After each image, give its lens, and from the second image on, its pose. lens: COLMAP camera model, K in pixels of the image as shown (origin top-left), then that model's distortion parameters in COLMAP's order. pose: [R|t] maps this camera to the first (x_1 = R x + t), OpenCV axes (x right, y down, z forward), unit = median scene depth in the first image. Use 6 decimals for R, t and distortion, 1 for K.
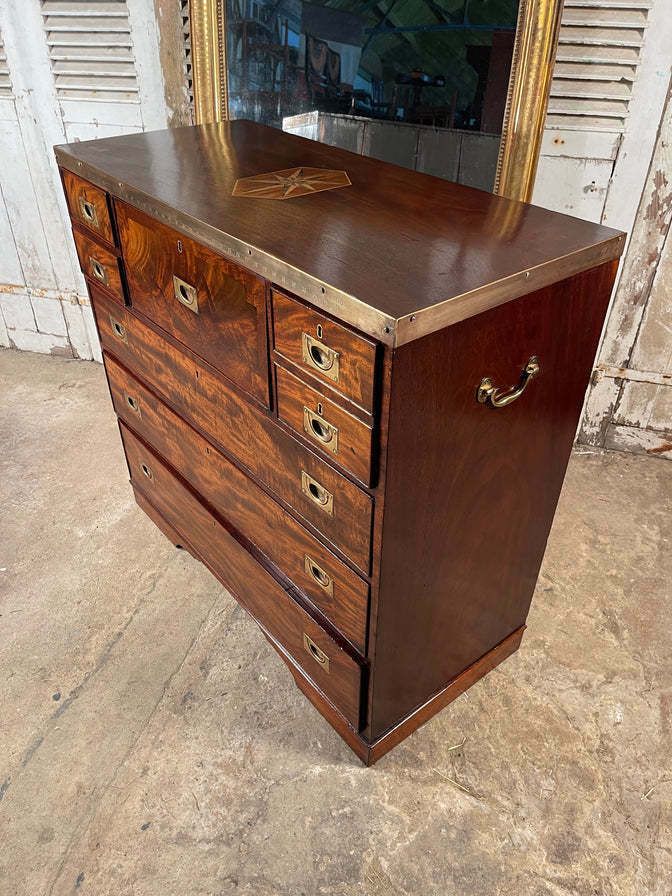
lens RADIAL K [[687.0, 0, 337.5], [0, 687.0, 460.7], [0, 0, 1]] dist [0.070298, -0.110353]
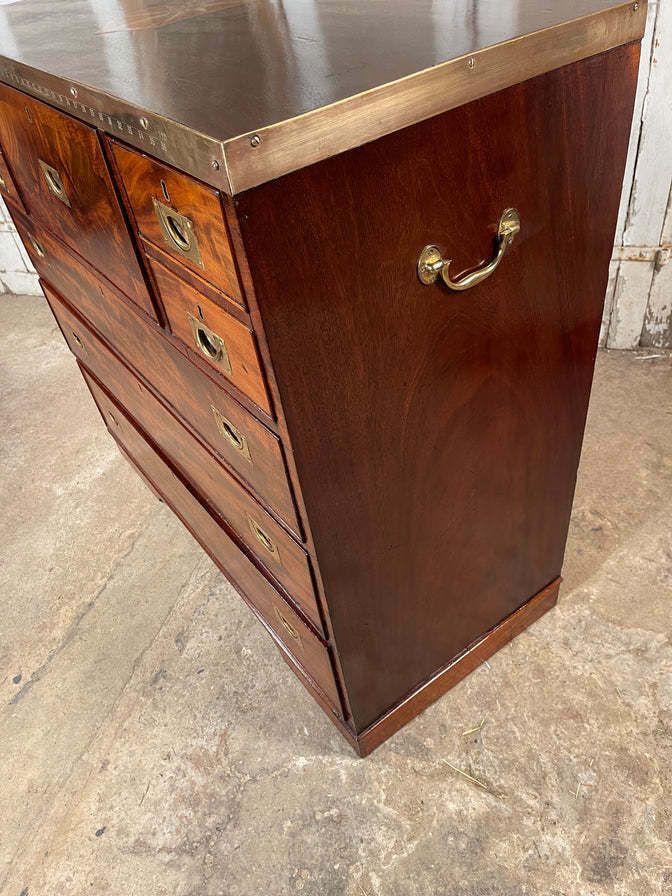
lens RADIAL K [[687.0, 0, 340.5], [0, 687.0, 464.7], [0, 0, 1]] dist [0.070298, -0.110353]
pose [[0.991009, -0.060791, -0.119183, 0.119285], [0.072762, 0.992443, 0.098804, 0.010416], [0.112276, -0.106587, 0.987944, 0.189887]]
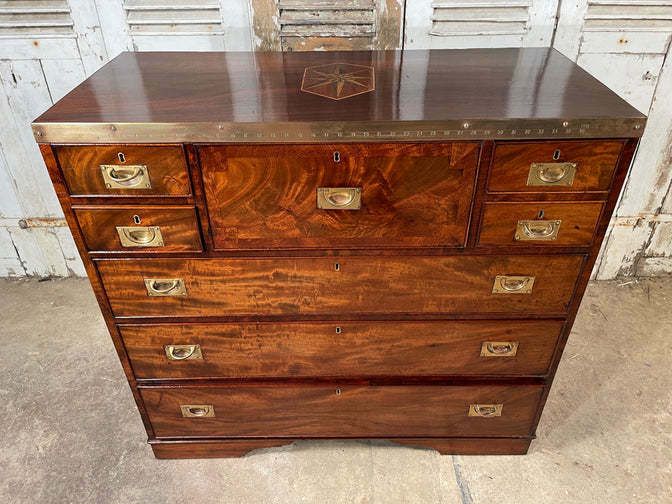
lens RADIAL K [[515.3, 0, 338.8], [0, 515.3, 257.5], [0, 0, 1]] dist [0.070298, -0.110353]
pose [[0.956110, -0.177239, 0.233323, -0.466551], [0.182073, 0.983285, 0.000836, -0.208196], [-0.229571, 0.041683, 0.972399, 0.297231]]
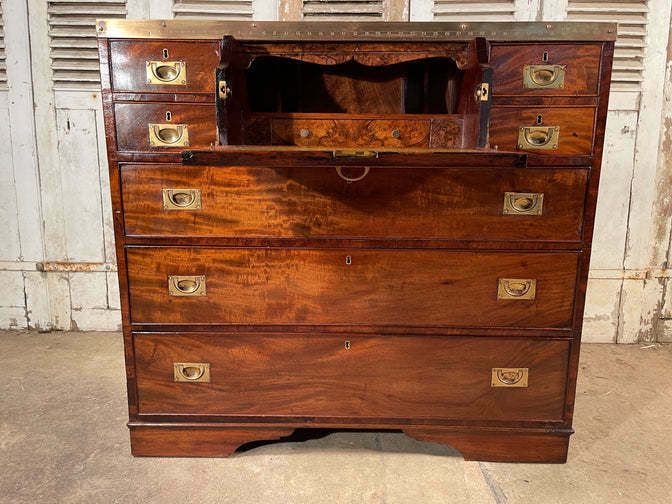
lens RADIAL K [[515.3, 0, 337.6], [0, 515.3, 254.1], [0, 0, 1]] dist [0.070298, -0.110353]
pose [[0.962940, -0.044581, 0.266007, -0.519030], [0.153997, 0.900562, -0.406538, 0.172209], [-0.221432, 0.432436, 0.874052, 0.387742]]
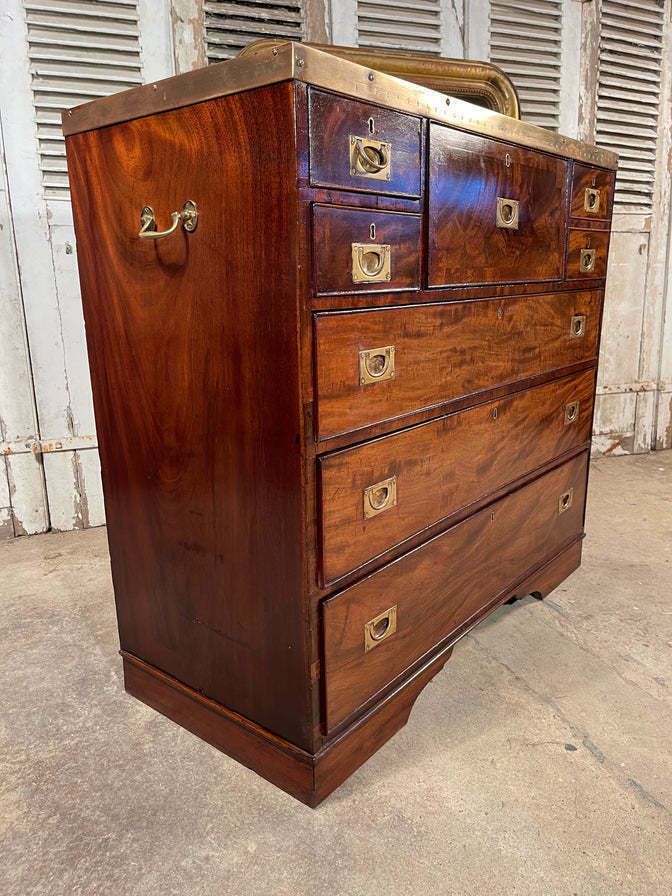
lens RADIAL K [[687.0, 0, 336.6], [0, 687.0, 447.7], [0, 0, 1]] dist [0.070298, -0.110353]
pose [[0.773212, -0.166023, 0.612029, -0.935142], [0.388442, 0.886865, -0.250165, 0.139874], [-0.501254, 0.431169, 0.750225, 0.413879]]
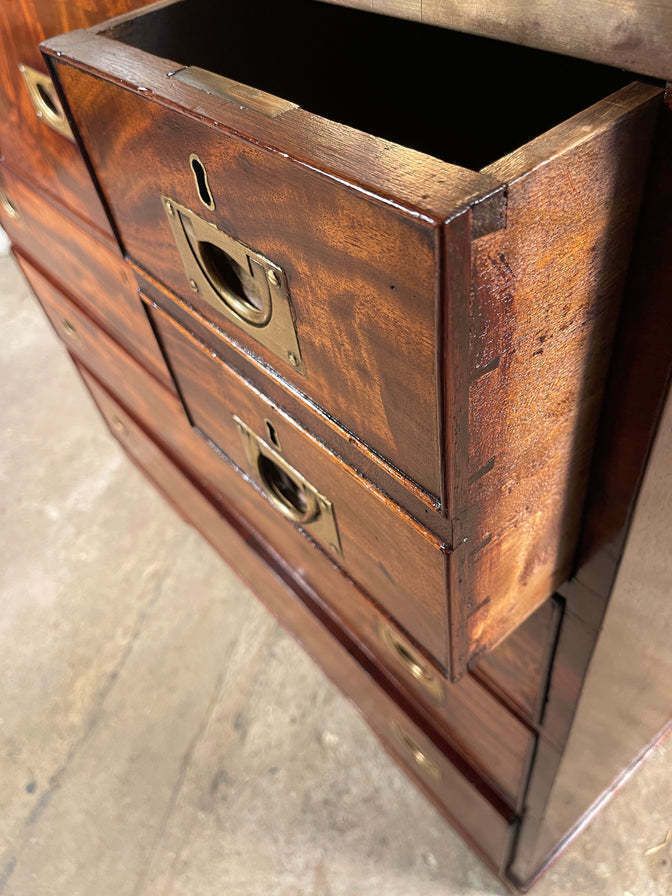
lens RADIAL K [[687.0, 0, 330.7], [0, 687.0, 460.0], [0, 0, 1]] dist [0.070298, -0.110353]
pose [[0.990468, -0.099619, -0.095123, -0.018686], [0.115981, 0.975714, 0.185826, -0.058809], [0.074301, -0.195087, 0.977967, 0.402799]]
